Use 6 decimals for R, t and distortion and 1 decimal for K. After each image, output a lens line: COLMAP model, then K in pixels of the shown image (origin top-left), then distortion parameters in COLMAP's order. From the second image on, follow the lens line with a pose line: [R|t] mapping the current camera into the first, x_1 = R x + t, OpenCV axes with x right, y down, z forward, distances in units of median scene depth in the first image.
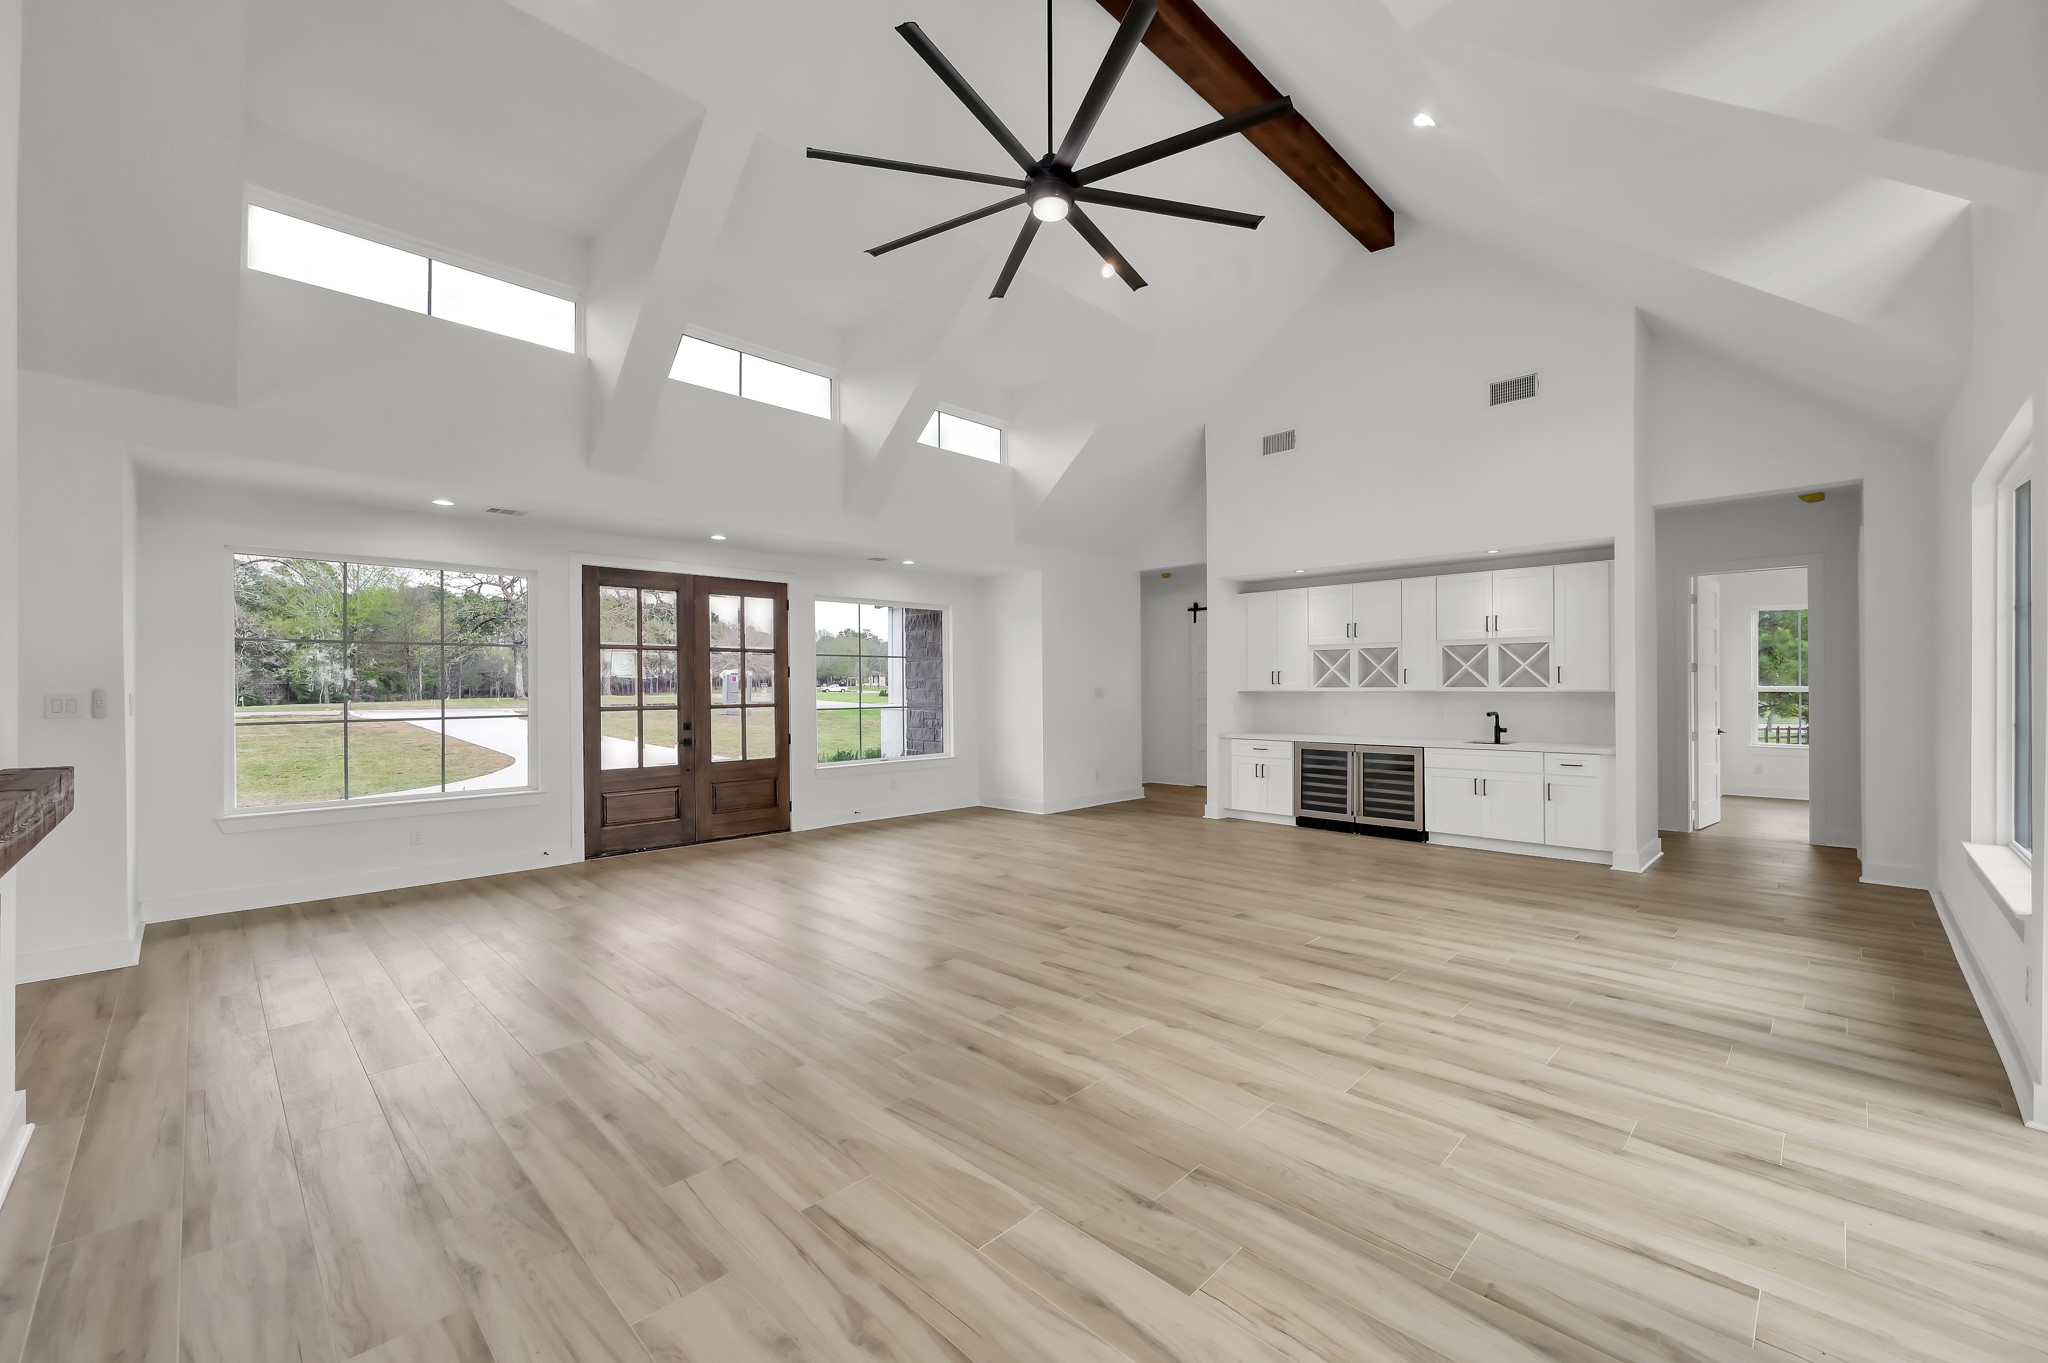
lens RADIAL K [[815.1, 0, 1018.8], [0, 815.1, 685.9], [0, 0, 1]] dist [0.001976, 0.000509]
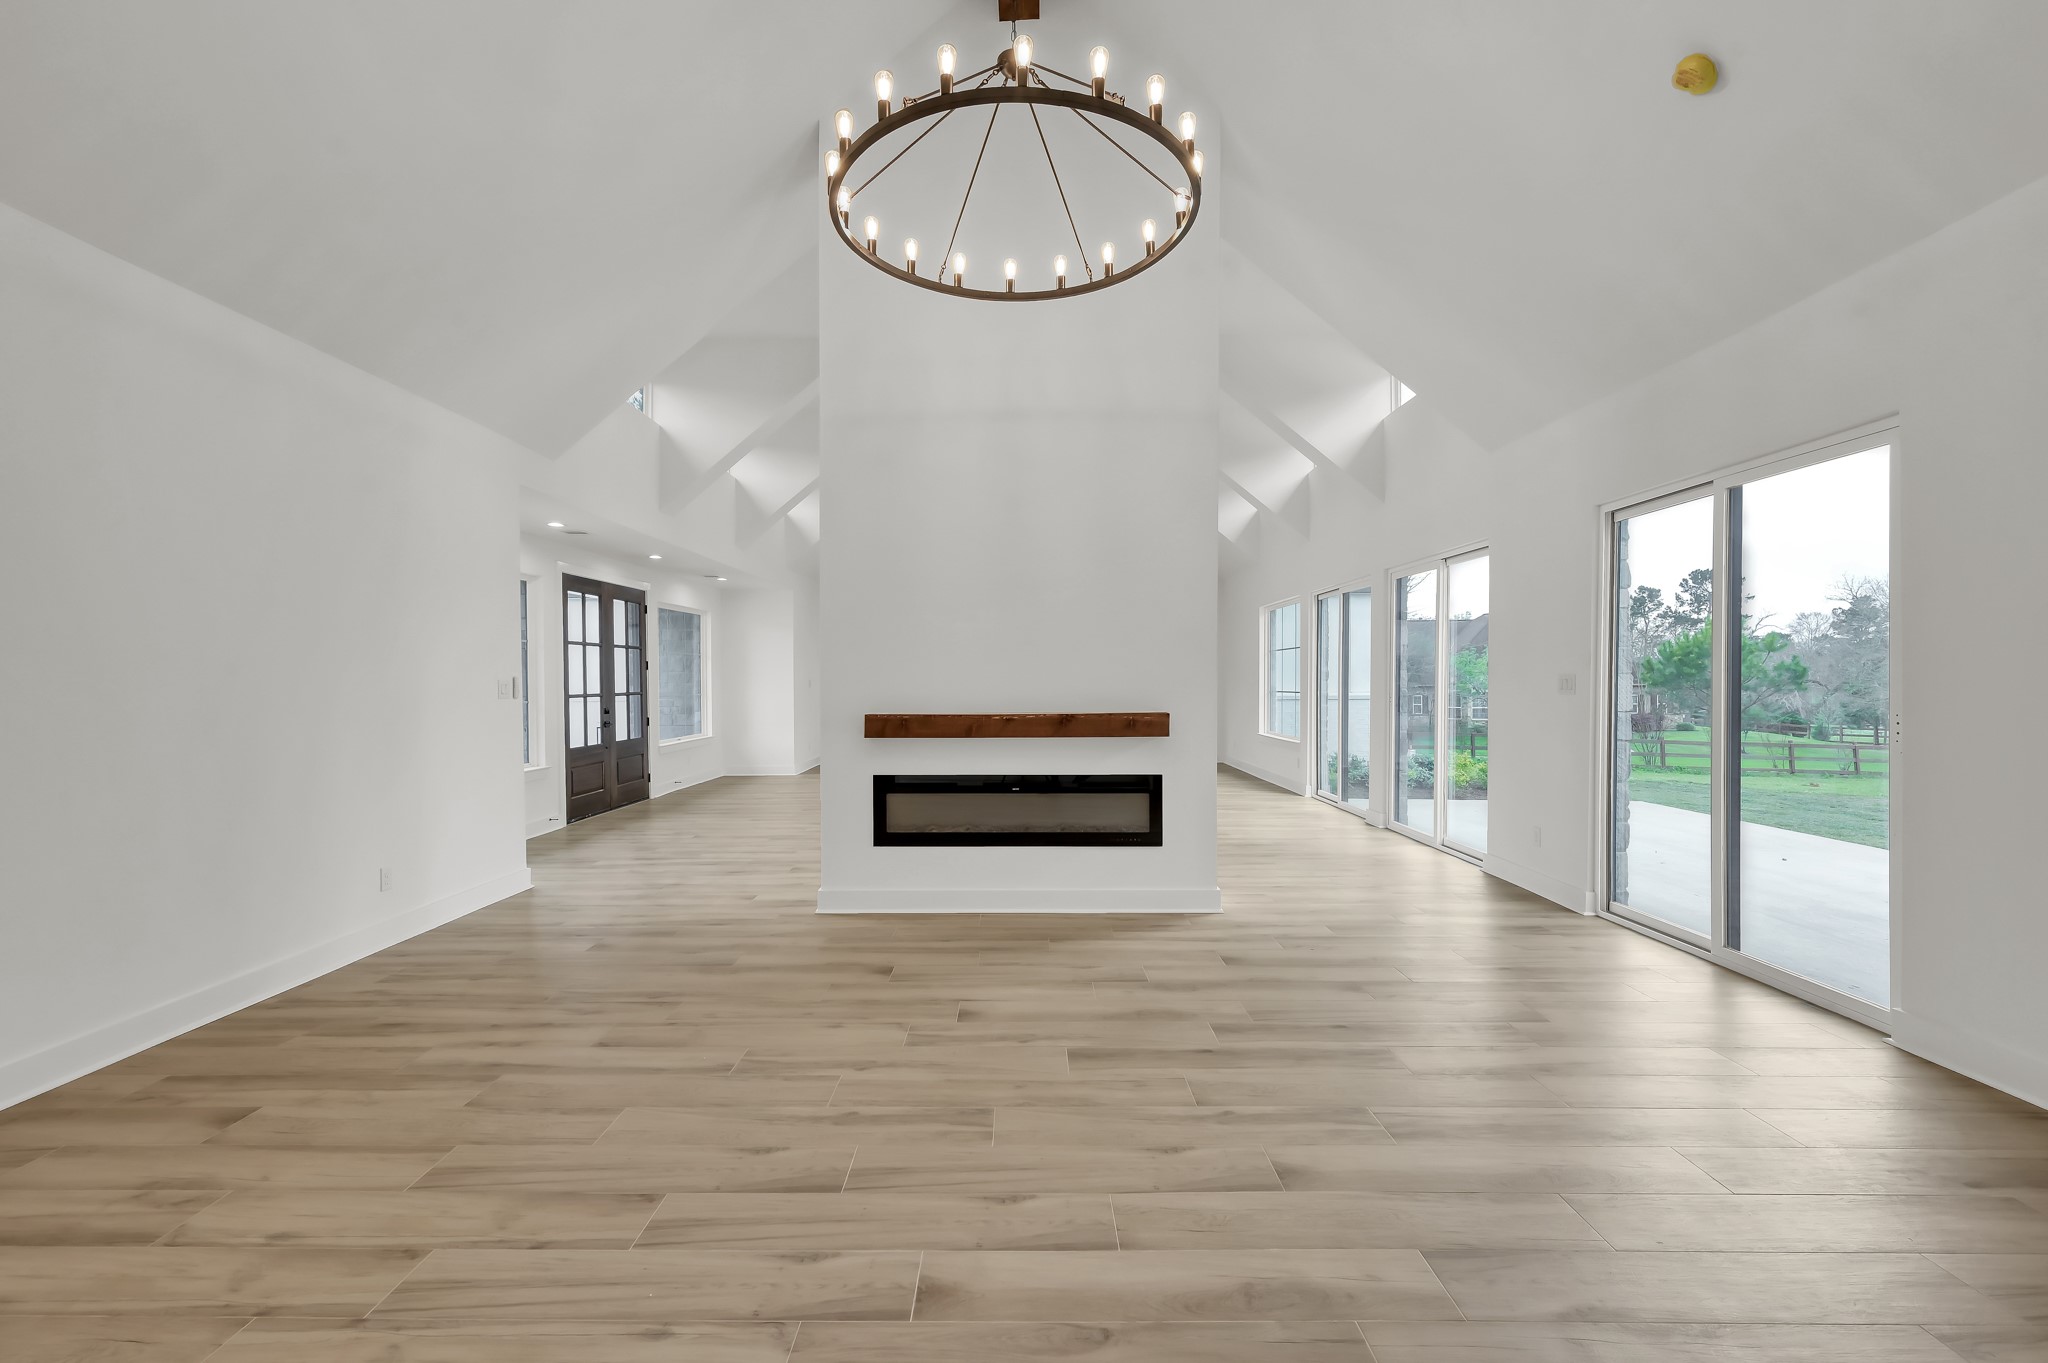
lens RADIAL K [[856.0, 0, 1001.3], [0, 856.0, 675.0], [0, 0, 1]] dist [-0.003044, -0.000478]
pose [[0.727011, 0.006789, 0.686592, -0.838592], [-0.002658, 0.999971, -0.007074, 0.004597], [-0.686621, 0.003318, 0.727008, -0.295453]]
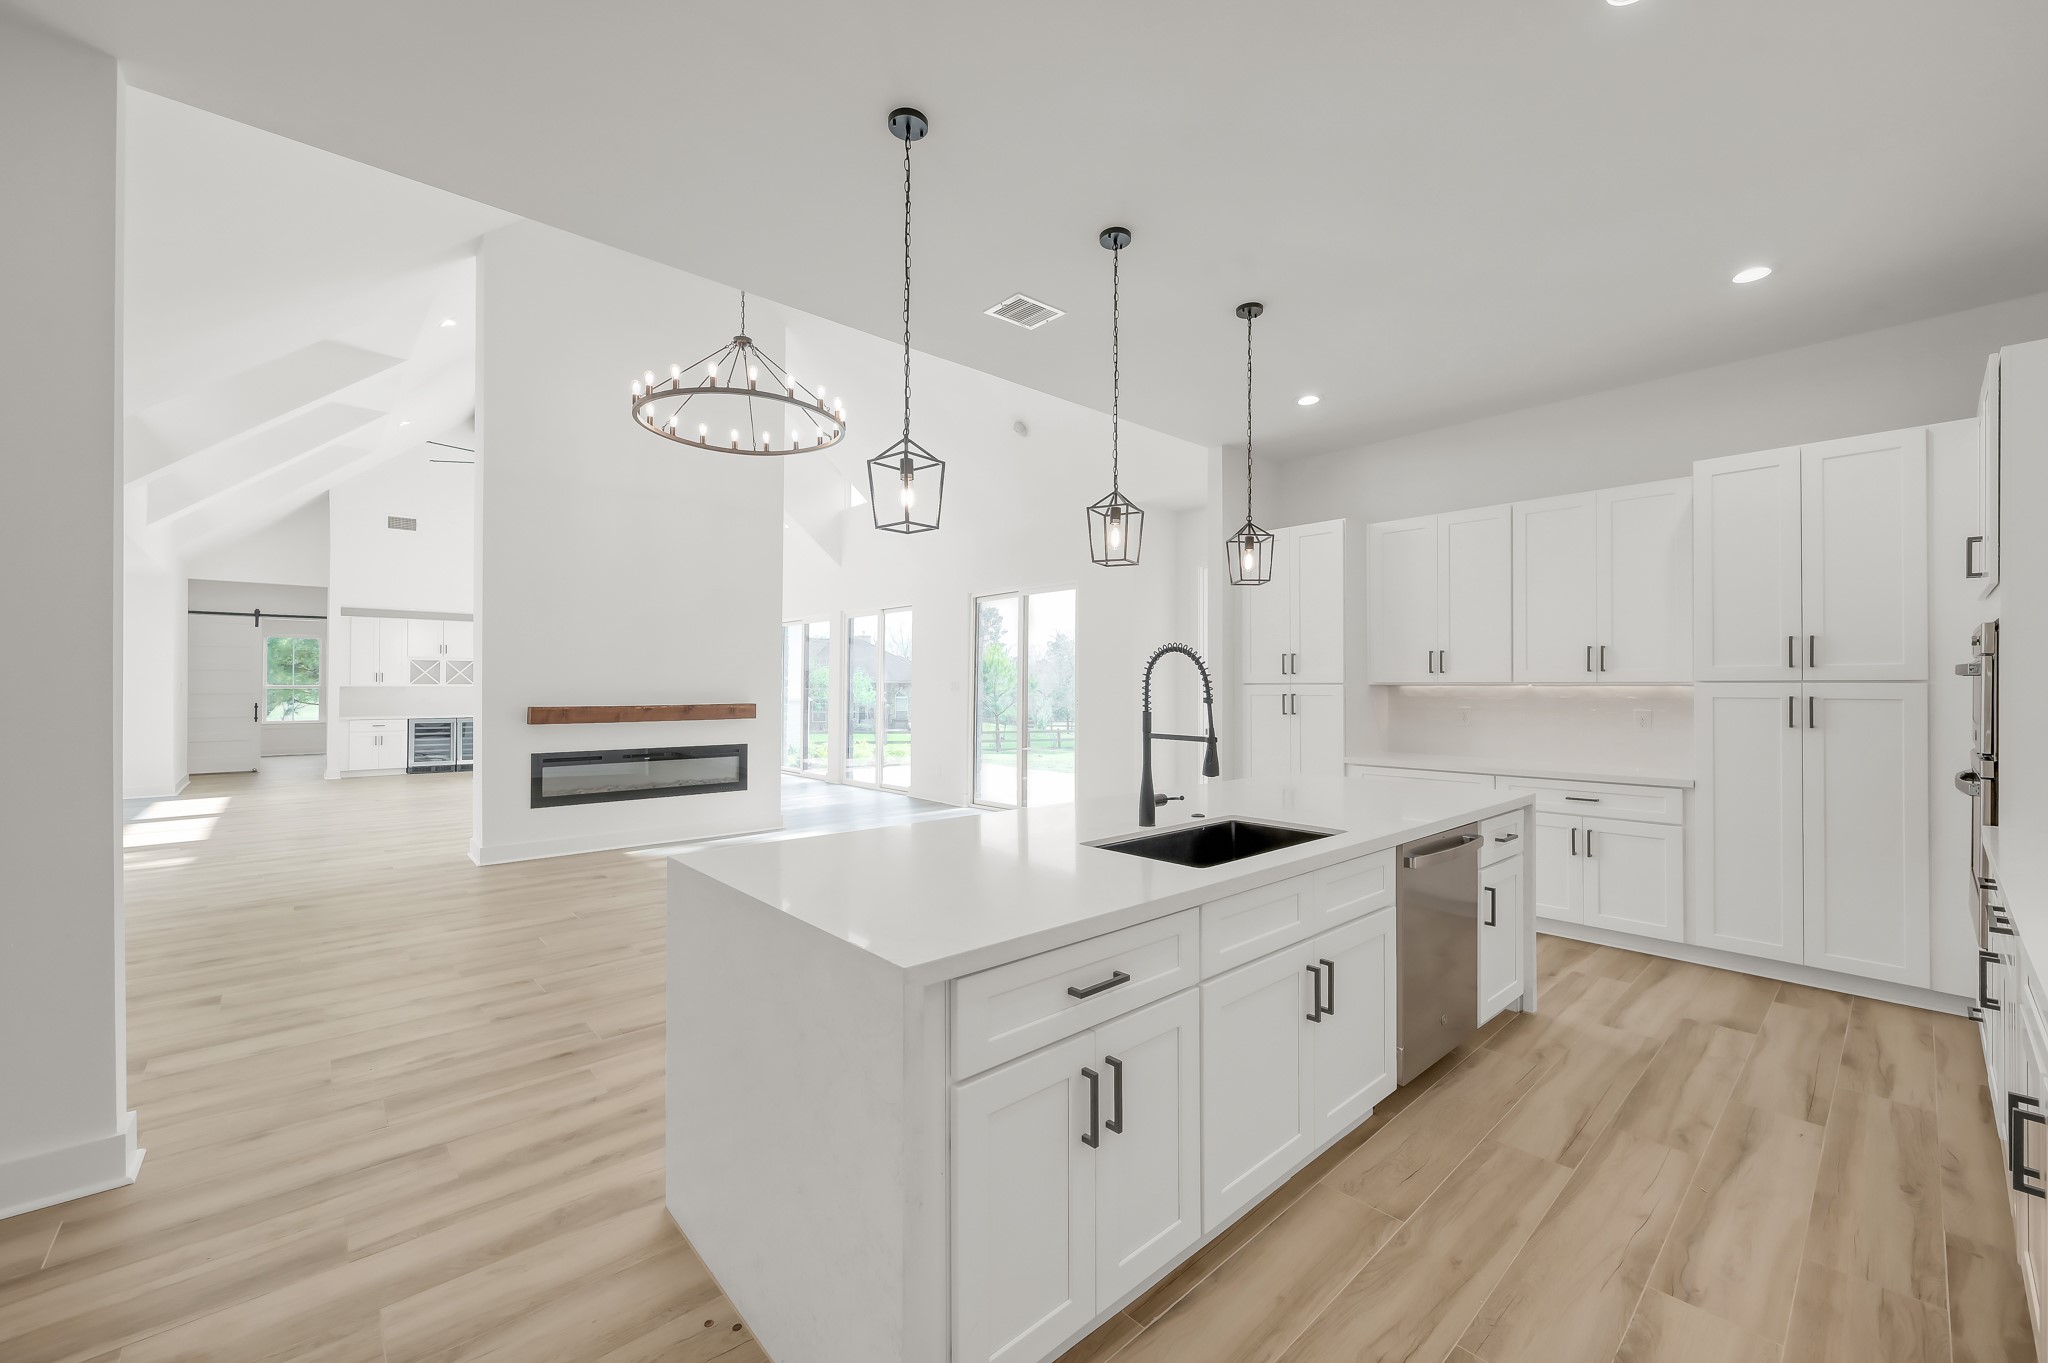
lens RADIAL K [[815.1, 0, 1033.1], [0, 815.1, 682.3], [0, 0, 1]] dist [0.001976, 0.000509]
pose [[0.058040, 0.012857, 0.998231, -1.257923], [-0.004693, 0.999910, -0.012605, 0.014208], [-0.998303, -0.003953, 0.058095, -0.298031]]
